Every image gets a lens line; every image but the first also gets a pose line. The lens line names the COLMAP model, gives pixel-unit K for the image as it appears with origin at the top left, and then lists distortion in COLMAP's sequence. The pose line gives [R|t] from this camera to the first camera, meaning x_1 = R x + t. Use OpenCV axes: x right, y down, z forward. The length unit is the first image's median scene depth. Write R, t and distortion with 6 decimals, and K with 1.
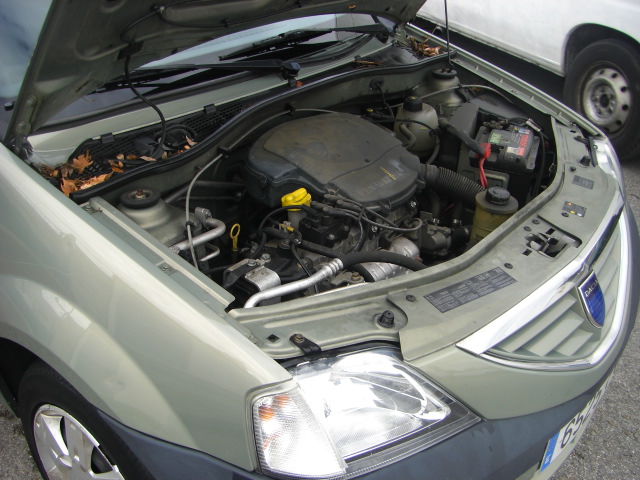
lens RADIAL K [[724.5, 0, 322.1], [0, 724.5, 238.4], [0, 0, 1]] dist [-0.147538, 0.000000]
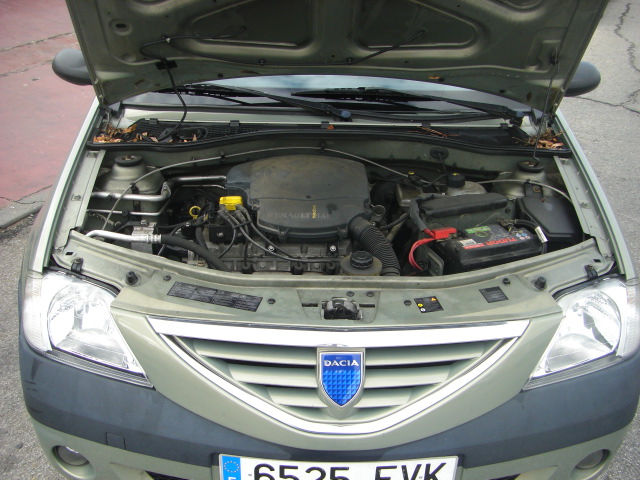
lens RADIAL K [[724.5, 0, 320.3], [0, 724.5, 234.4], [0, 0, 1]] dist [-0.147538, 0.000000]
pose [[0.642460, 0.315430, -0.698391, 1.035191], [-0.379745, 0.922634, 0.067377, -0.157232], [0.665612, 0.221923, 0.712538, 0.231838]]
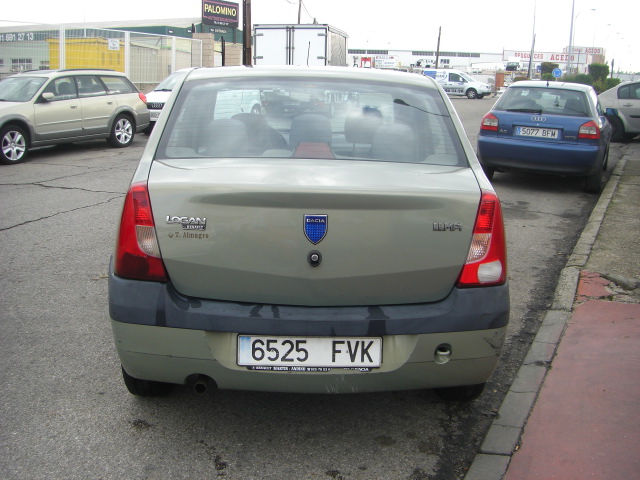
lens RADIAL K [[724.5, 0, 315.7], [0, 724.5, 242.8], [0, 0, 1]] dist [-0.147538, 0.000000]
pose [[0.674726, 0.129275, -0.726658, 1.613522], [-0.375755, 0.907565, -0.187442, 0.316537], [0.635258, 0.399517, 0.660934, -0.091687]]
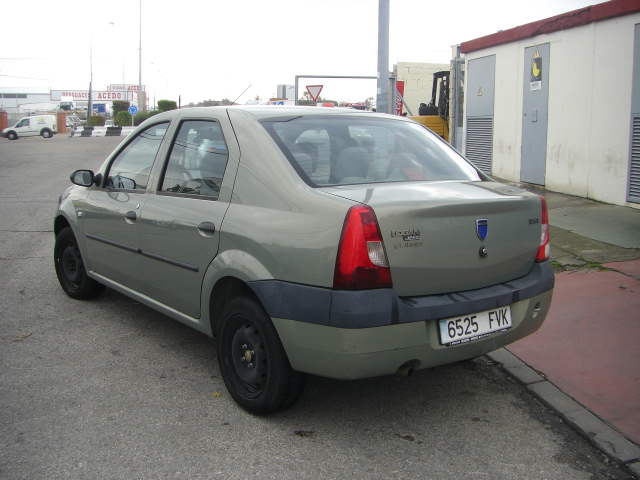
lens RADIAL K [[724.5, 0, 318.9], [0, 724.5, 242.4], [0, 0, 1]] dist [-0.147538, 0.000000]
pose [[0.979119, -0.004039, -0.203250, 0.400658], [-0.074988, 0.922121, -0.379564, 0.871732], [0.188954, 0.386879, 0.902563, -1.051853]]
